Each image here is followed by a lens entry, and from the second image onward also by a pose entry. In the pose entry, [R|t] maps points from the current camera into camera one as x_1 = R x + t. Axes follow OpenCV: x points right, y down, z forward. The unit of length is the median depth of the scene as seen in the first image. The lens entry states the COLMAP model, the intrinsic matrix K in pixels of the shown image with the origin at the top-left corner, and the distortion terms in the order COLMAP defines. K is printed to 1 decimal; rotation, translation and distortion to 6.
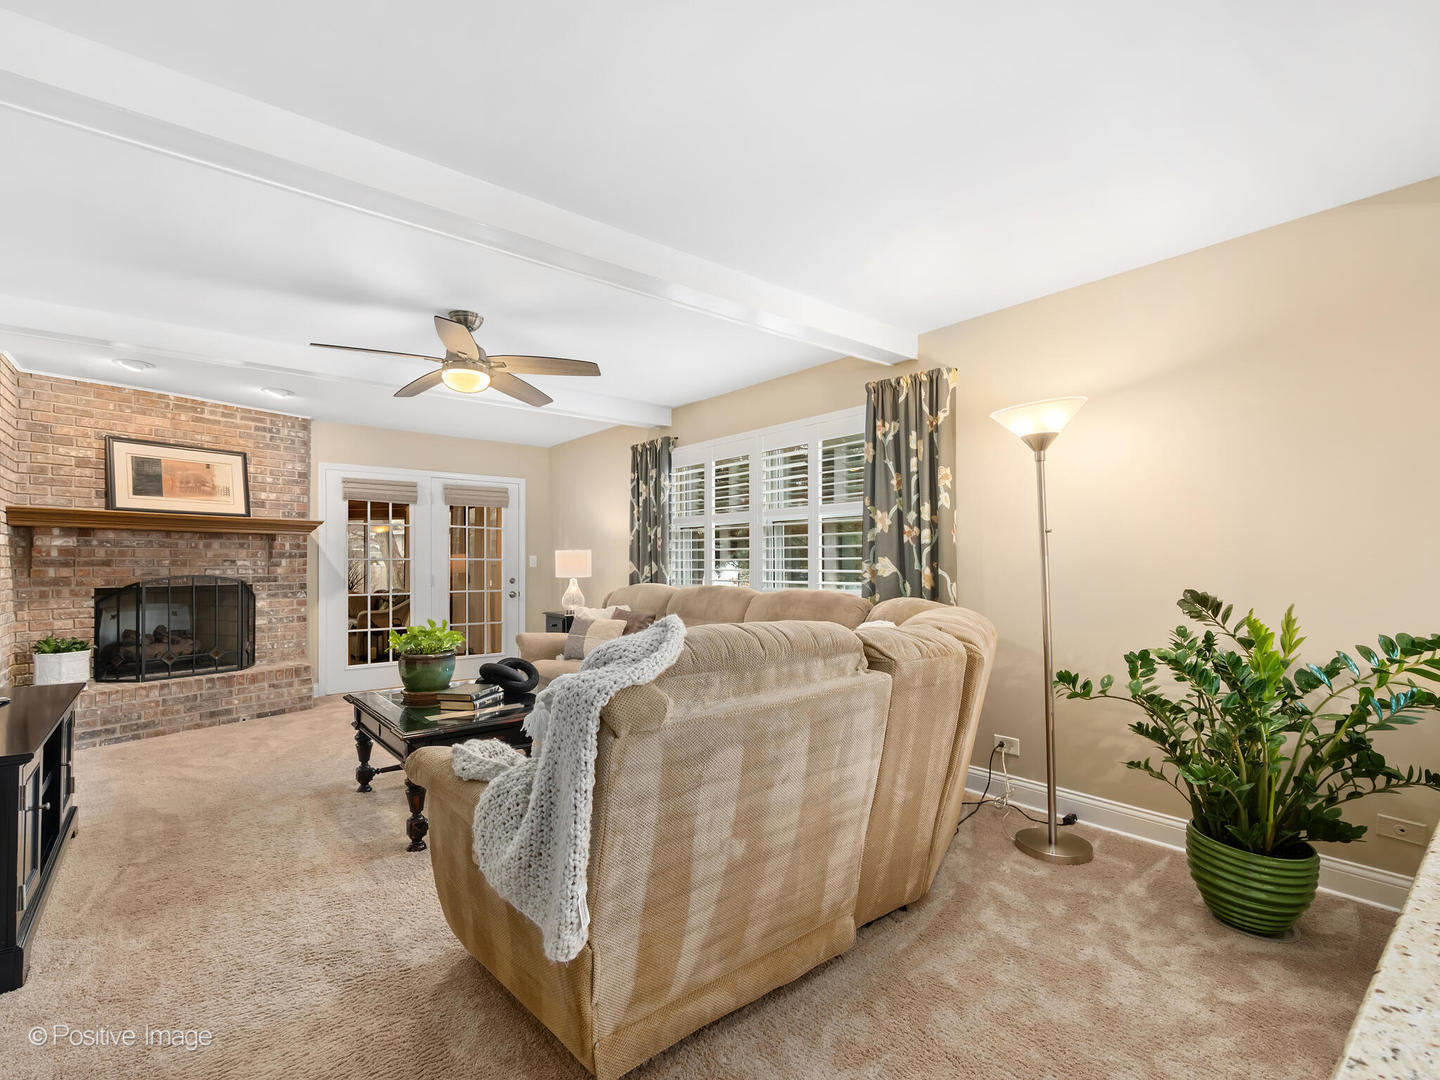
lens RADIAL K [[659.4, 0, 696.8], [0, 659.4, 558.0], [0, 0, 1]] dist [0.000379, -0.000352]
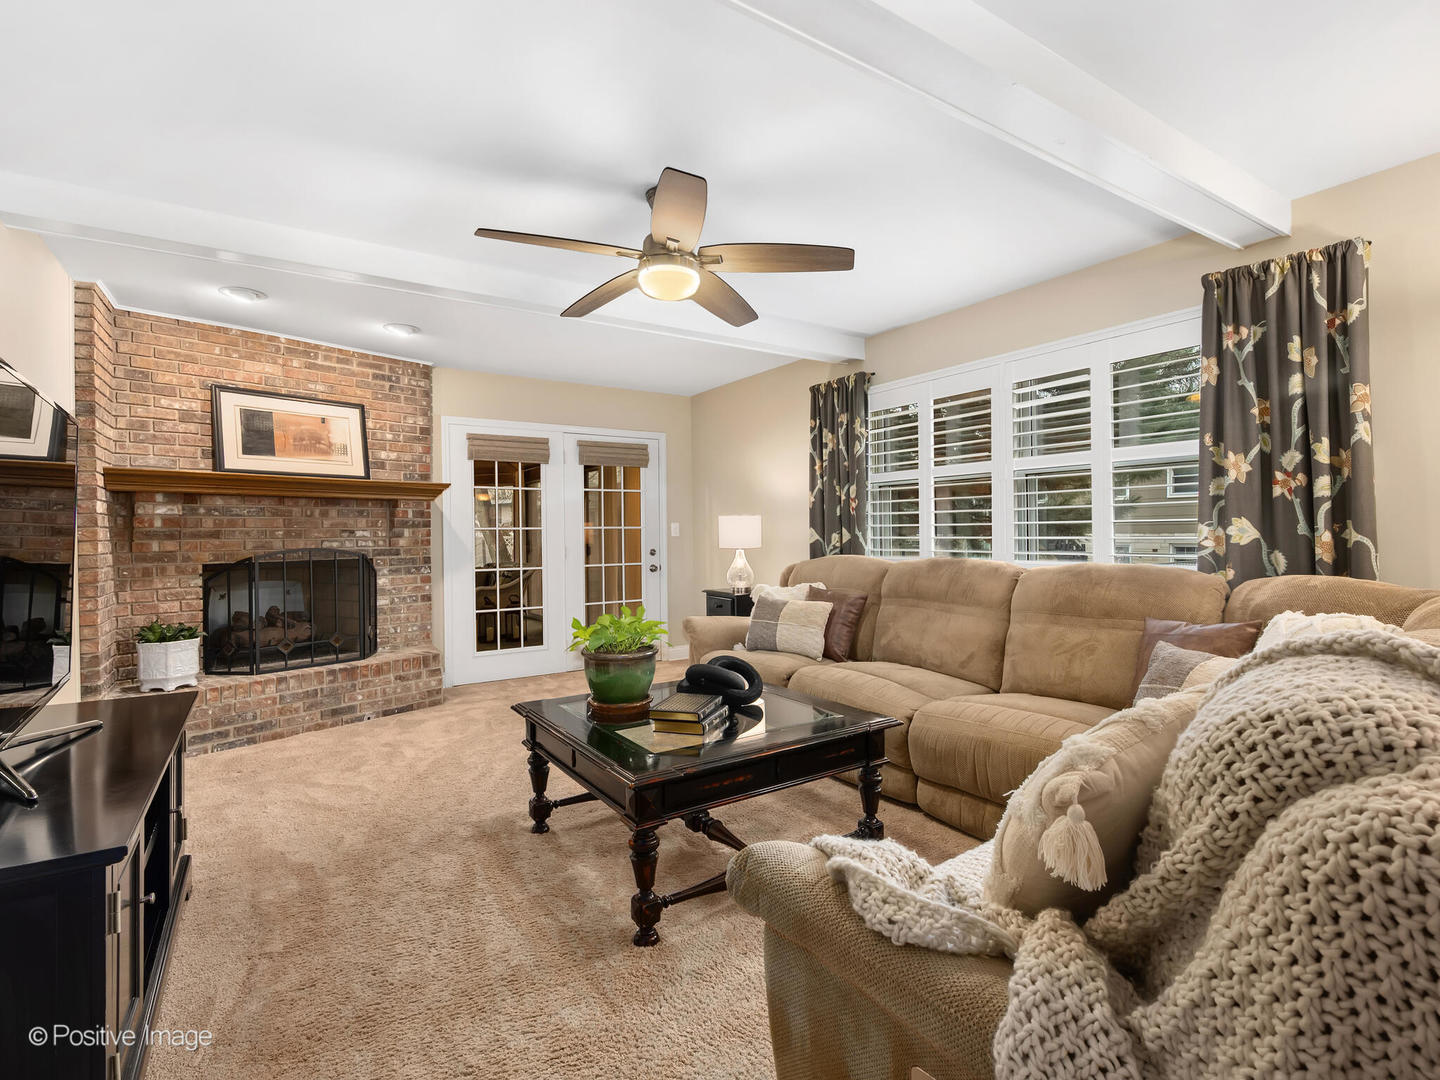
lens RADIAL K [[687.5, 0, 724.7], [0, 687.5, 534.4], [0, 0, 1]] dist [-0.000254, -0.000188]
pose [[0.996387, -0.007511, -0.084602, -0.170633], [0.008461, 0.999905, 0.010880, 0.003488], [0.084512, -0.011557, 0.996355, 0.177921]]
